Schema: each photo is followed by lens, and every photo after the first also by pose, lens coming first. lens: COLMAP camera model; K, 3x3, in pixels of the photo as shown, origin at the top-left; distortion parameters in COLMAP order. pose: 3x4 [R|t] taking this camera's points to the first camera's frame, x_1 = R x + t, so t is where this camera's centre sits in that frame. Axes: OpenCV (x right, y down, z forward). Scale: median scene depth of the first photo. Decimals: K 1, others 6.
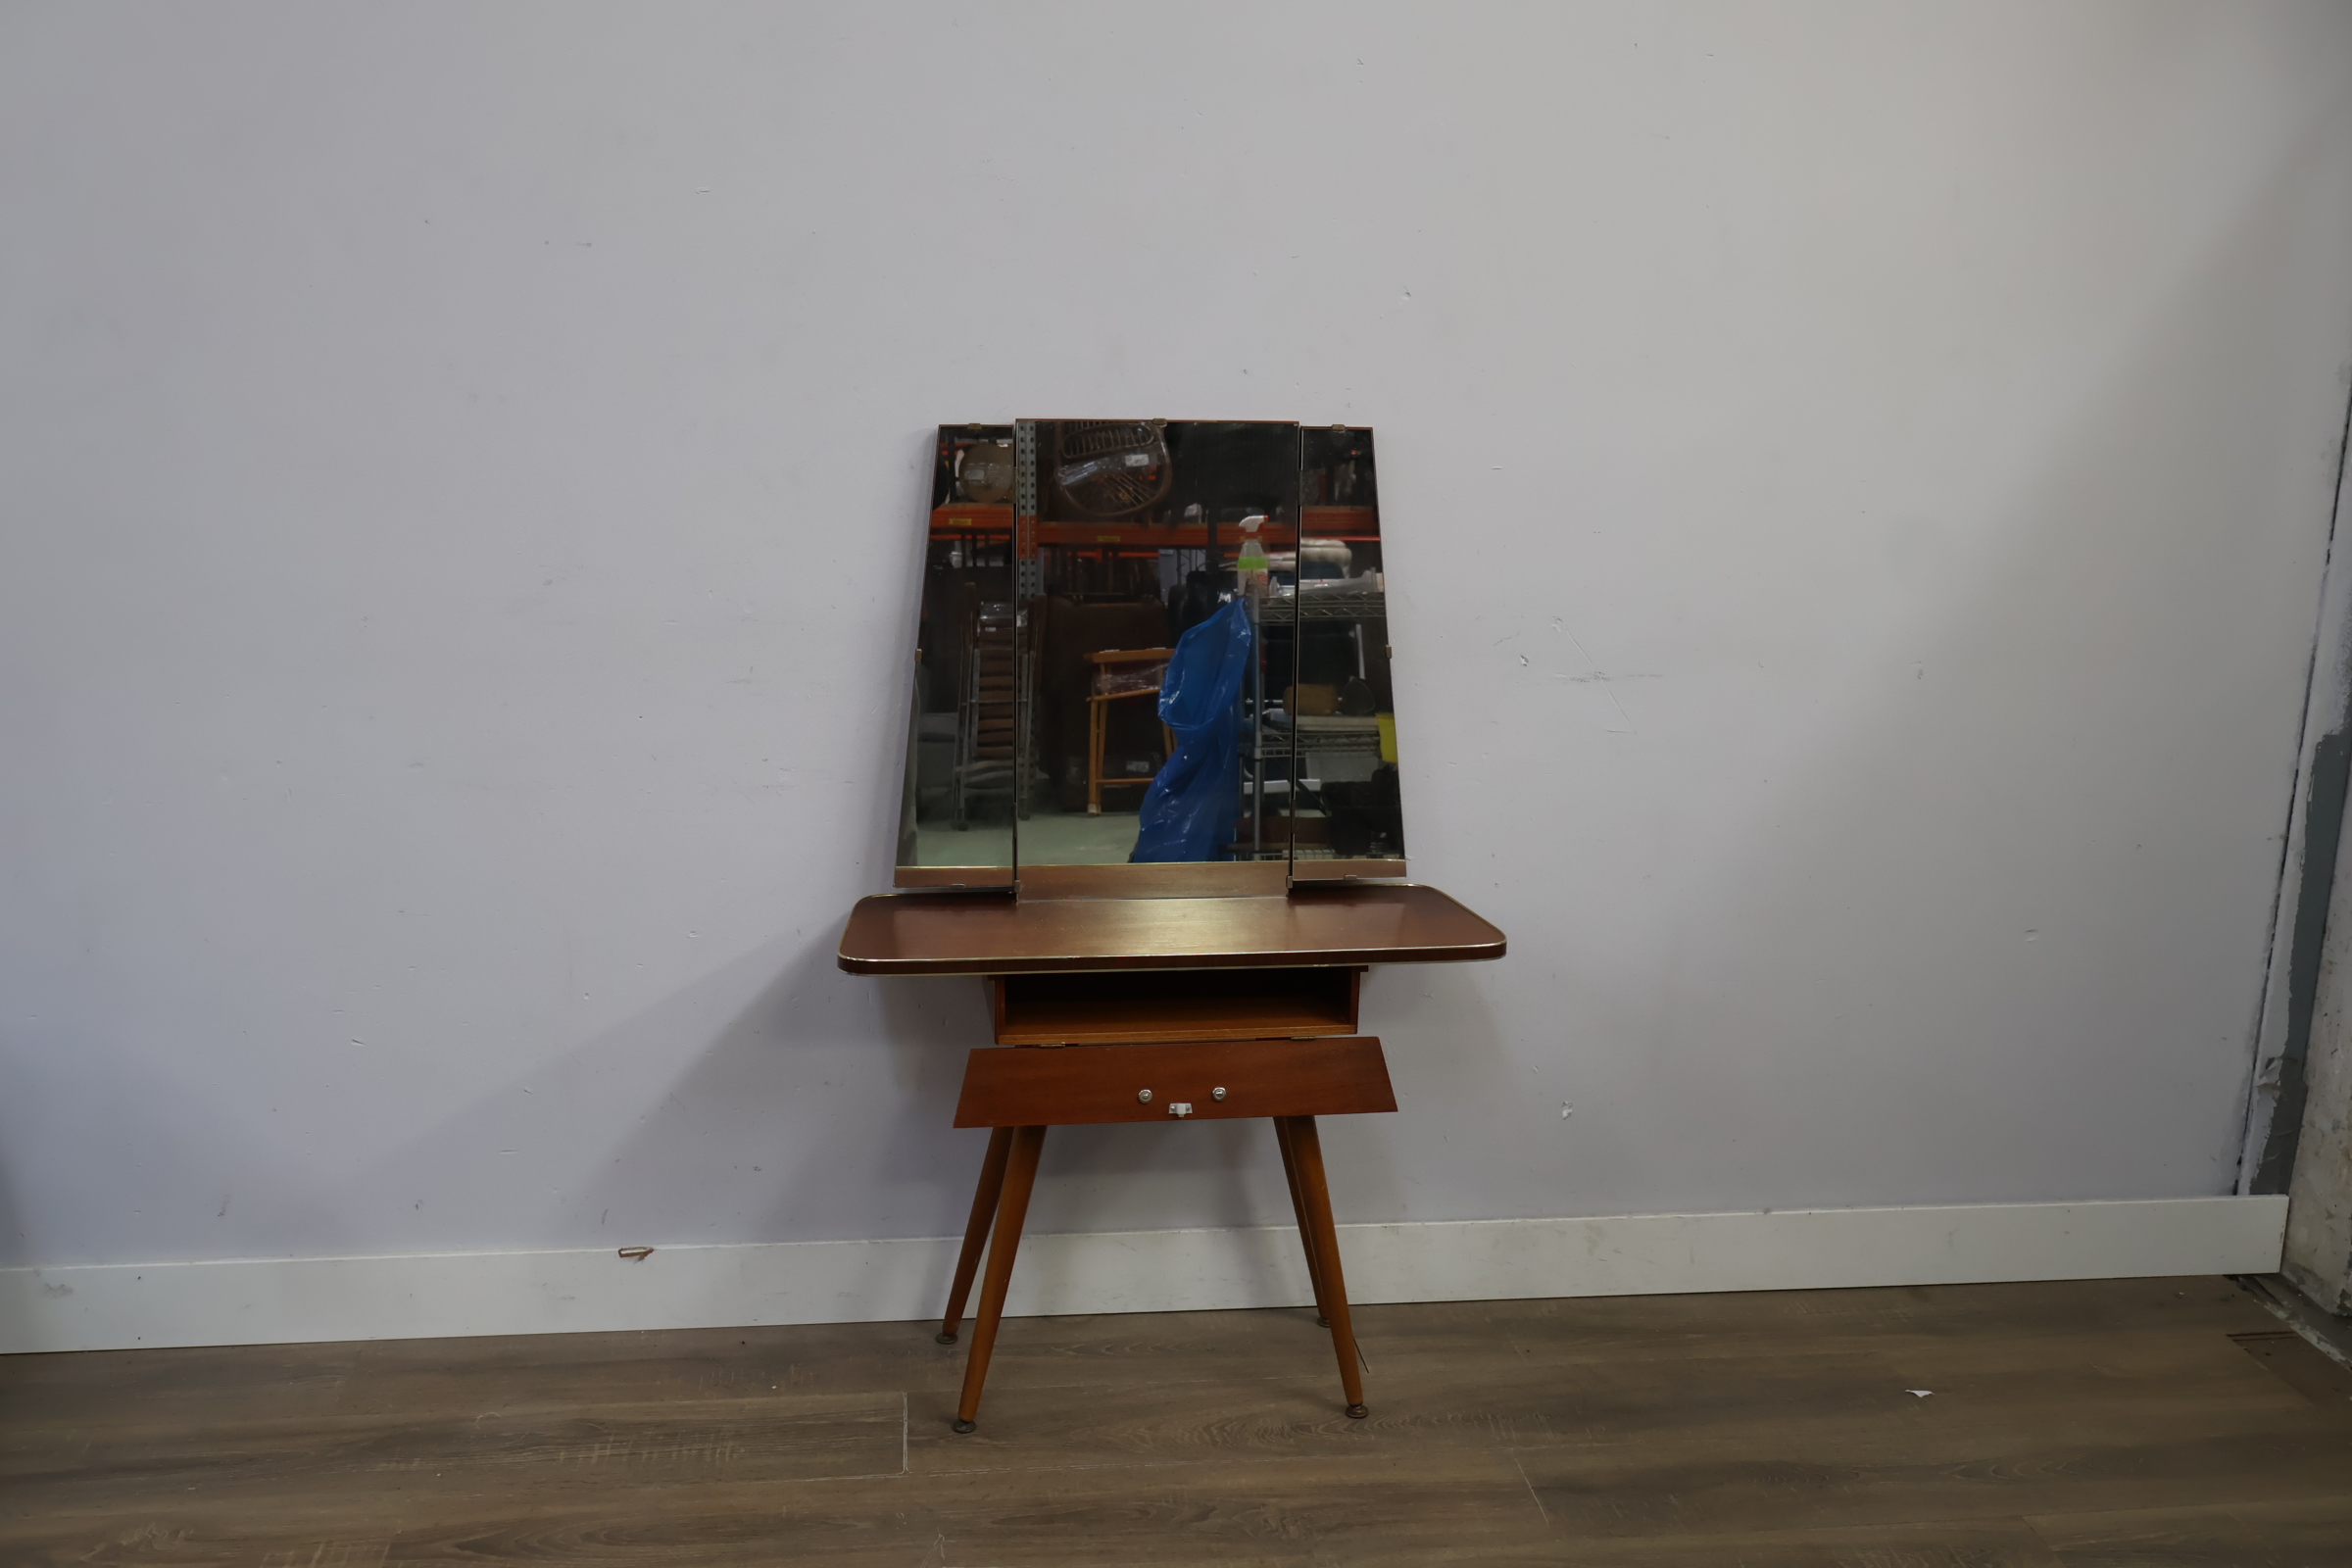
lens RADIAL K [[2140.9, 0, 1172.5], [0, 2140.9, 777.7], [0, 0, 1]] dist [-0.001041, 0.000000]
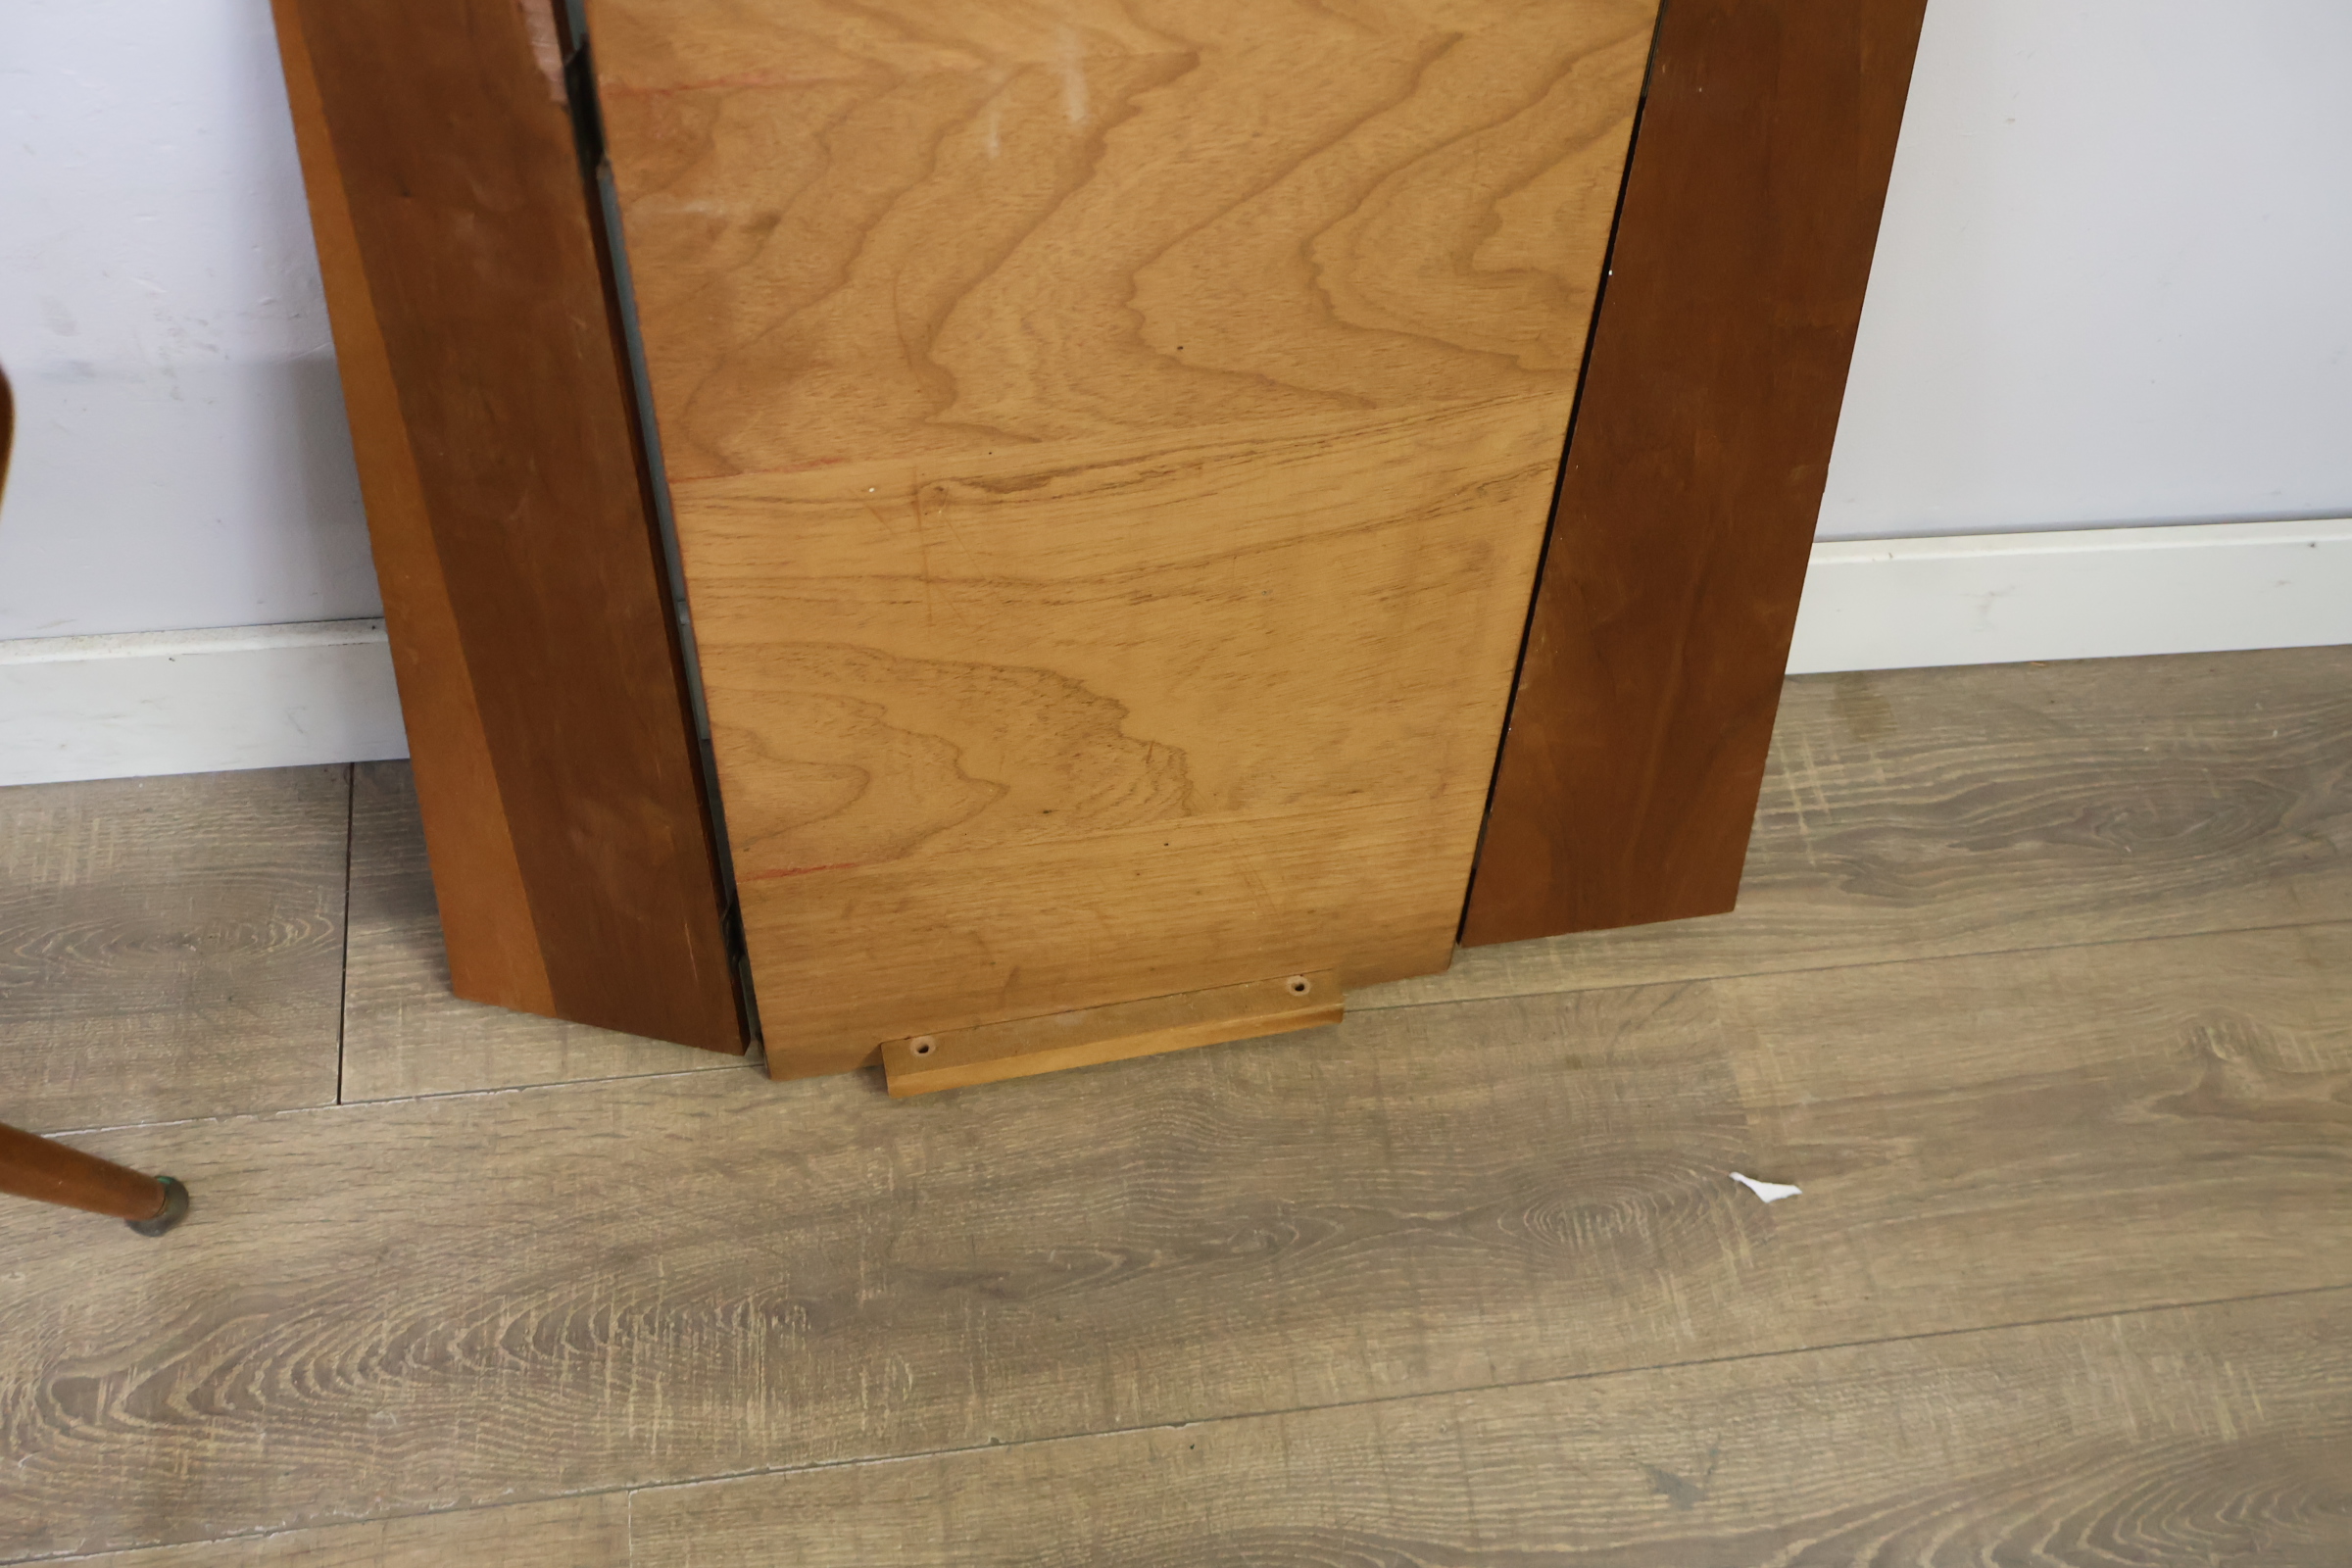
lens RADIAL K [[2140.9, 0, 1170.6], [0, 2140.9, 787.4], [0, 0, 1]] dist [-0.001041, 0.000000]
pose [[0.997214, 0.026037, 0.069908, 0.221211], [-0.070424, 0.637696, 0.767062, -0.056328], [-0.024608, -0.769848, 0.637753, 0.849191]]
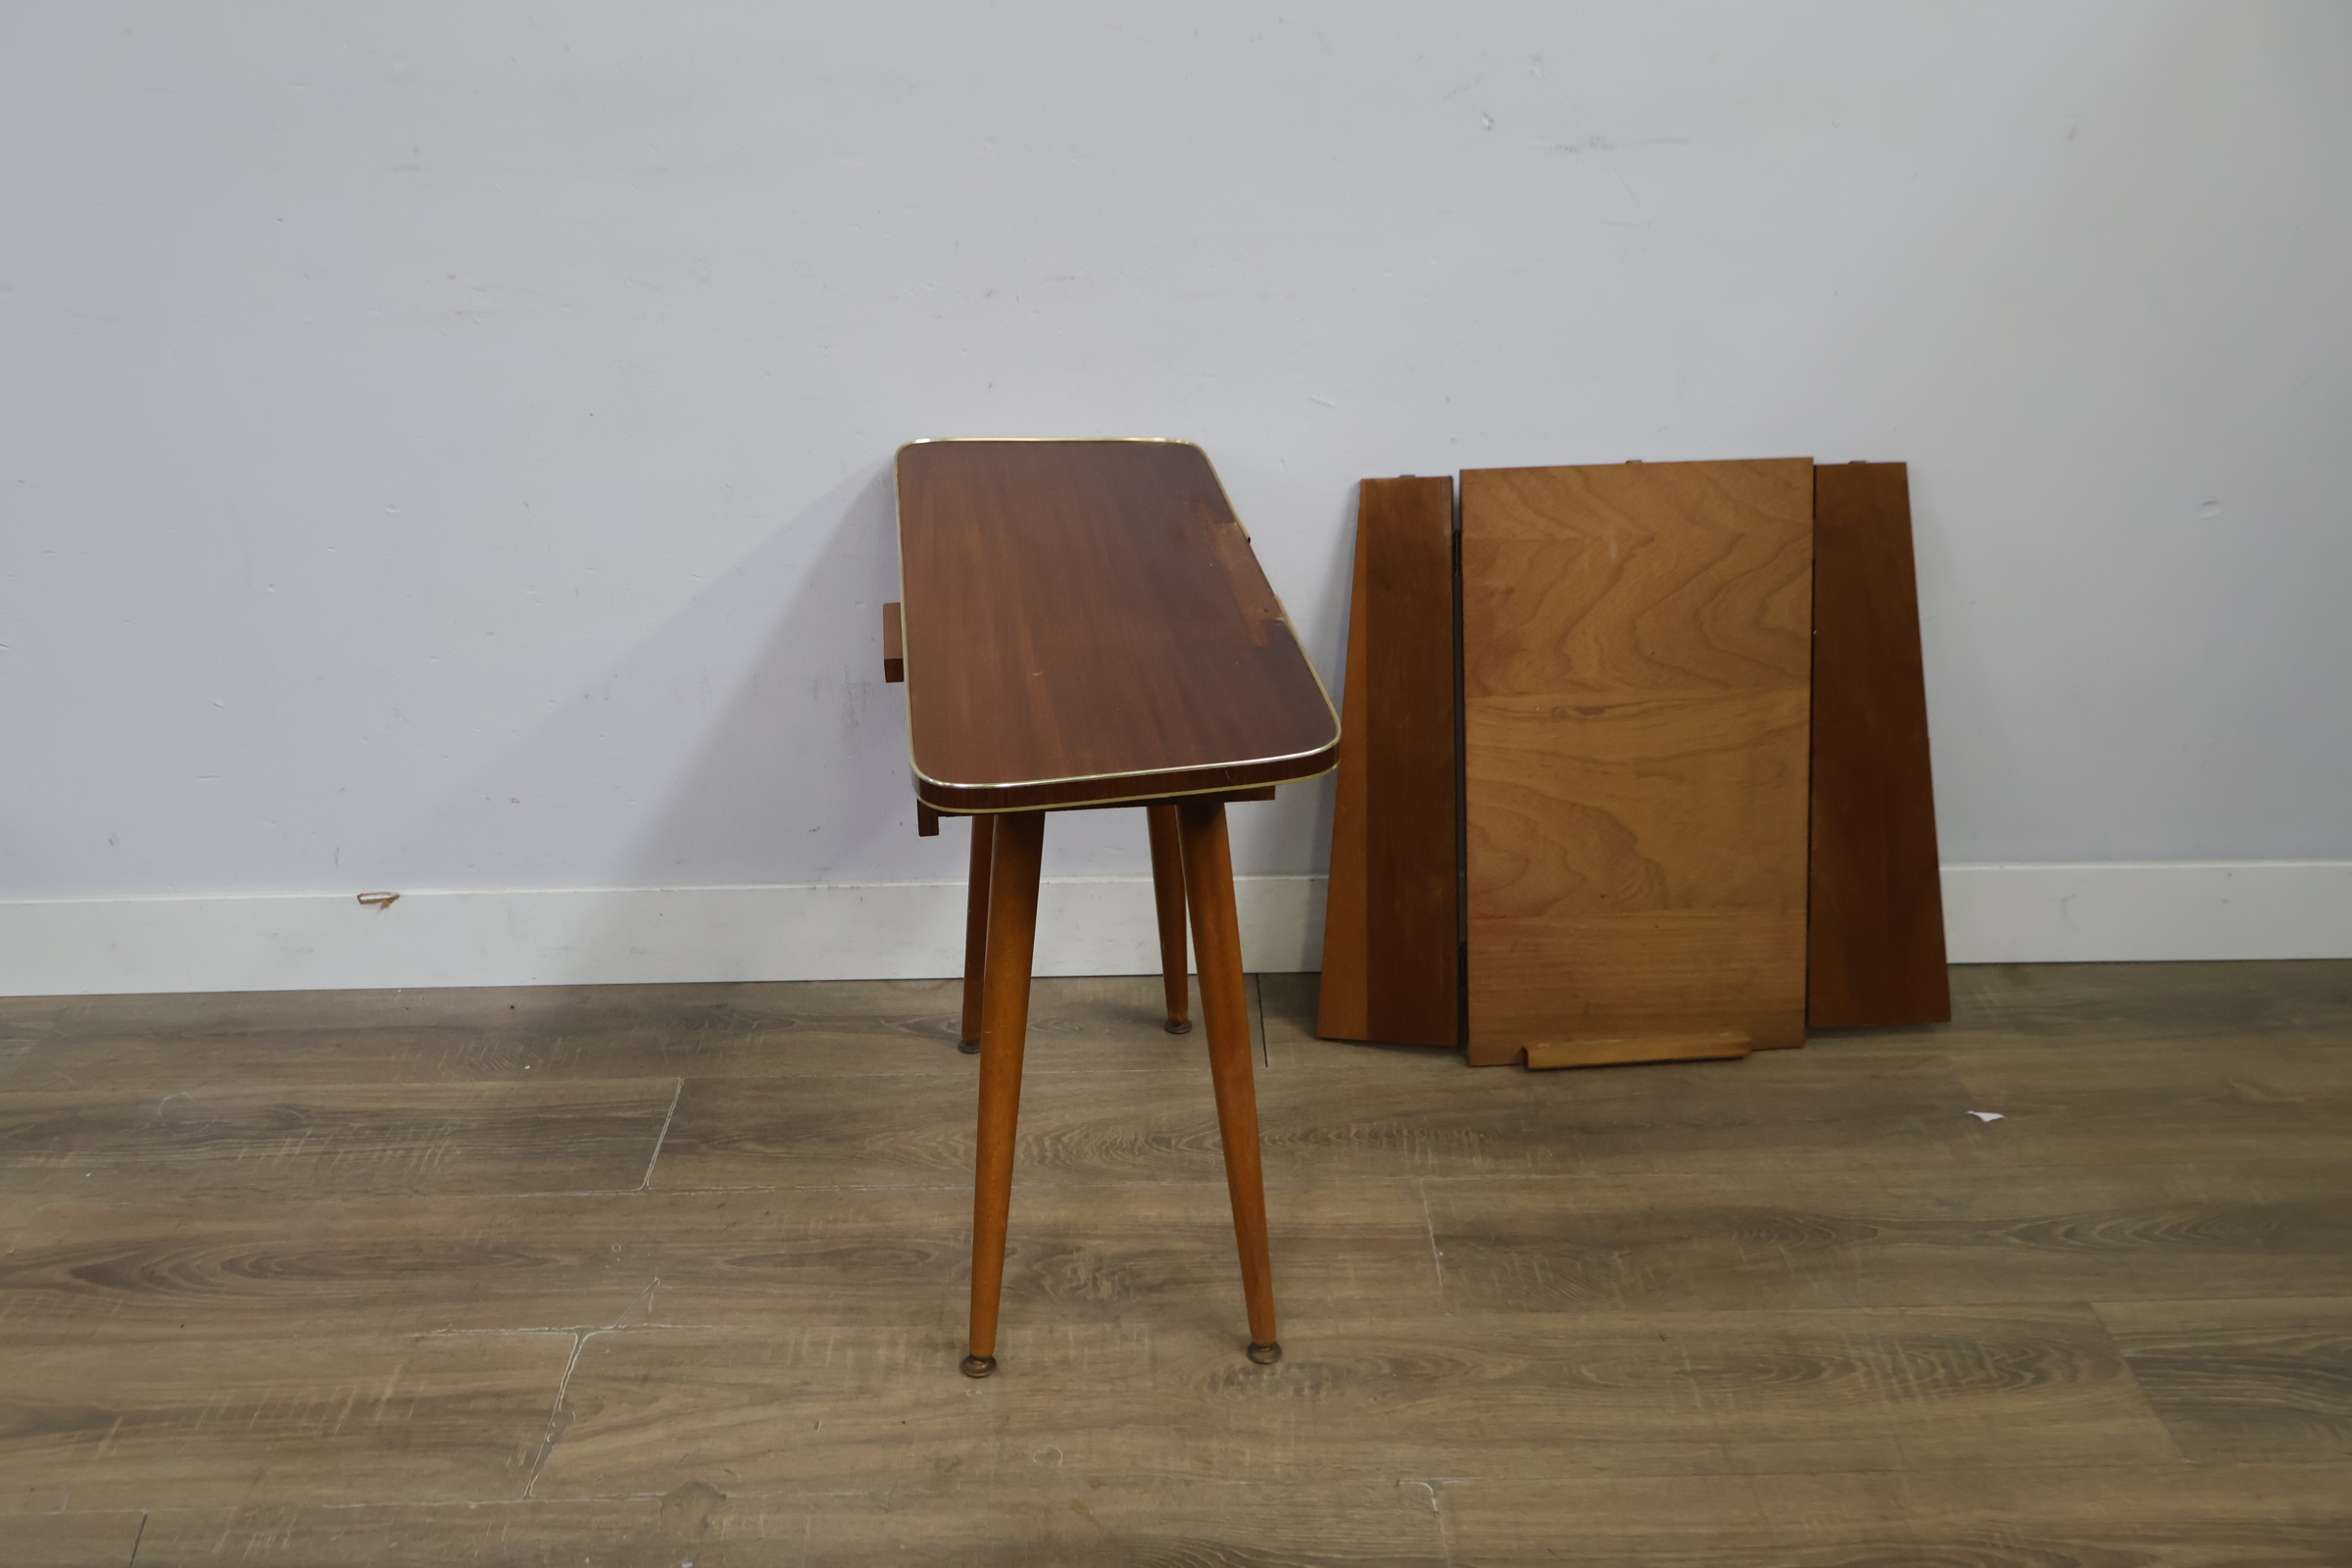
lens RADIAL K [[2140.9, 0, 1173.0], [0, 2140.9, 790.2], [0, 0, 1]] dist [-0.001041, 0.000000]
pose [[0.993701, 0.015392, -0.111004, 0.151888], [0.009107, 0.976155, 0.216882, 0.007129], [0.111695, -0.216526, 0.969866, 0.267530]]
